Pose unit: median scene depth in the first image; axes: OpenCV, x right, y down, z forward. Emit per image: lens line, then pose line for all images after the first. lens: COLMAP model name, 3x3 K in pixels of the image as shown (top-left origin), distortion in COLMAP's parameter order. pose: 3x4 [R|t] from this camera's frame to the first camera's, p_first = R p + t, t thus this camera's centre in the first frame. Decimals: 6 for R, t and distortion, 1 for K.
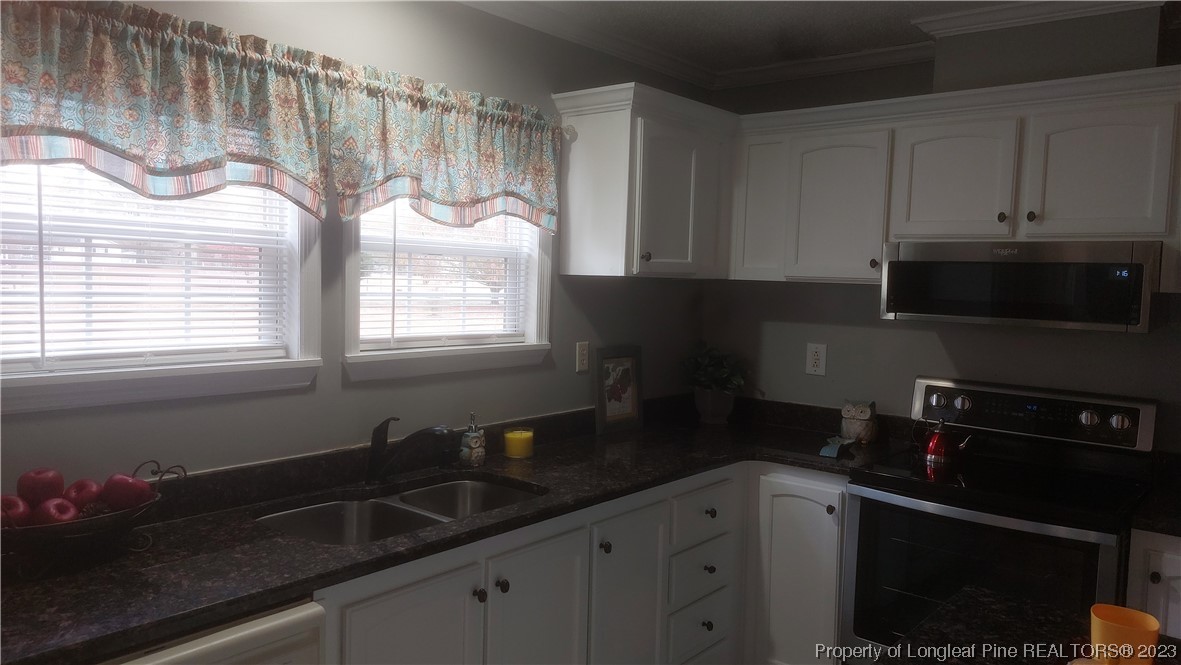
lens RADIAL K [[841.8, 0, 586.8], [0, 841.8, 333.9], [0, 0, 1]] dist [0.045796, -0.046941]
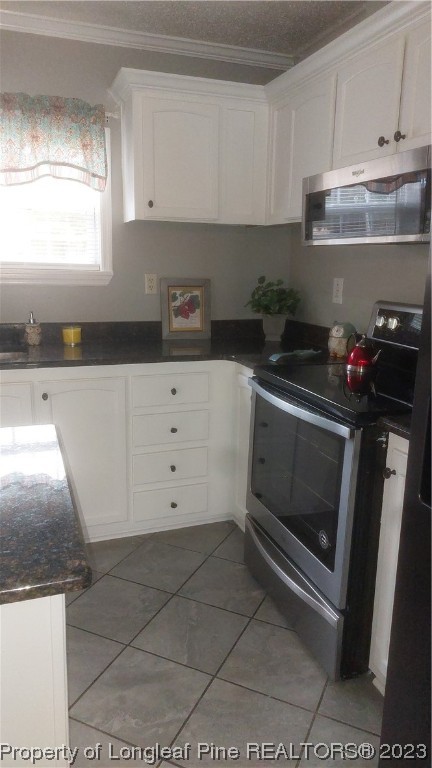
lens RADIAL K [[547.4, 0, 218.7], [0, 547.4, 385.5], [0, 0, 1]] dist [0.045796, -0.046941]
pose [[0.876788, 0.092556, -0.471886, 0.539372], [-0.029413, 0.989787, 0.139486, 0.062522], [0.479977, -0.108420, 0.870556, 0.210566]]
